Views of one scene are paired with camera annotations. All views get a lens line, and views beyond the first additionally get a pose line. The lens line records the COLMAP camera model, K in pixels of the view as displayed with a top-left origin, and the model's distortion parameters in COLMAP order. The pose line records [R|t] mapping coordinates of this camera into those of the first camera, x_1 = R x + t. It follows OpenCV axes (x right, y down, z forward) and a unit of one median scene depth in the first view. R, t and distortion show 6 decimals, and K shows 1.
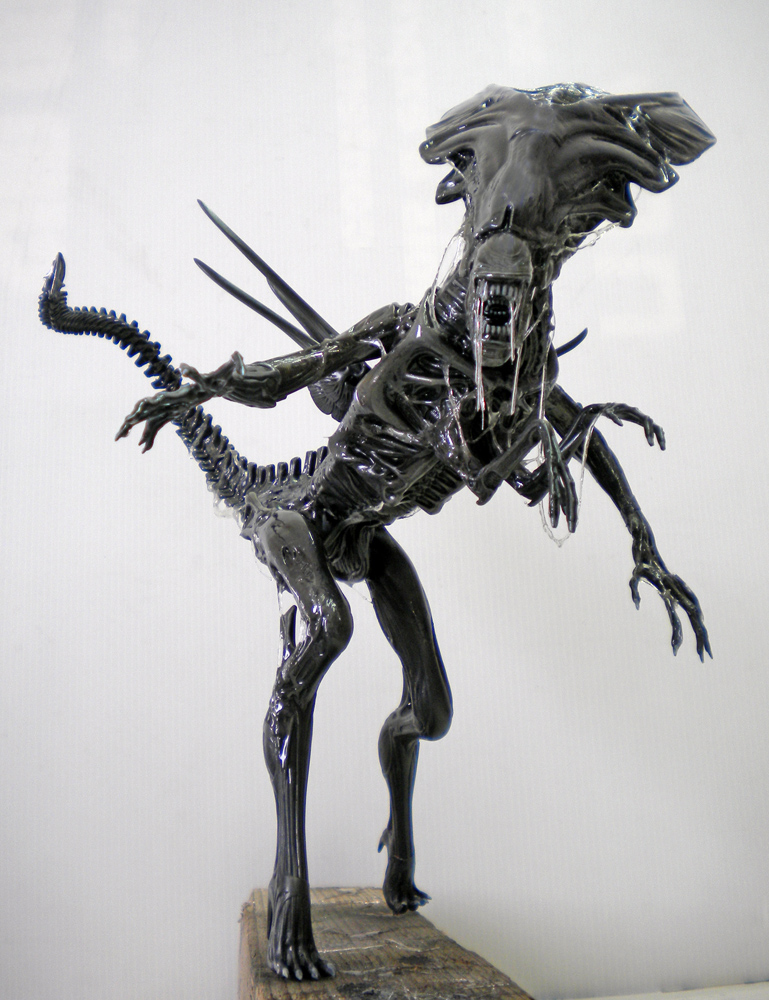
lens RADIAL K [[1214.8, 0, 384.5], [0, 1214.8, 500.0], [0, 0, 1]] dist [-0.016874, -0.582574]
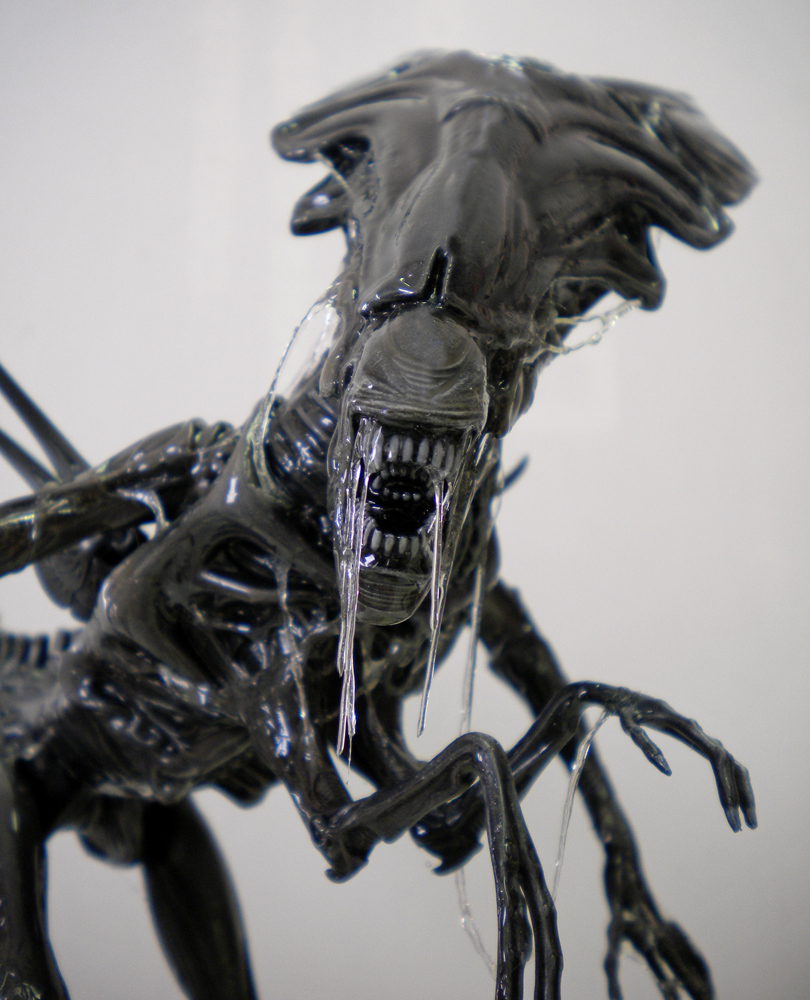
lens RADIAL K [[1394.3, 0, 405.0], [0, 1394.3, 500.0], [0, 0, 1]] dist [-0.129631, -0.002943]
pose [[0.990823, 0.069962, 0.115649, 0.032520], [-0.063125, 0.996093, -0.061764, -0.104181], [-0.119518, 0.053897, 0.991368, 0.438808]]
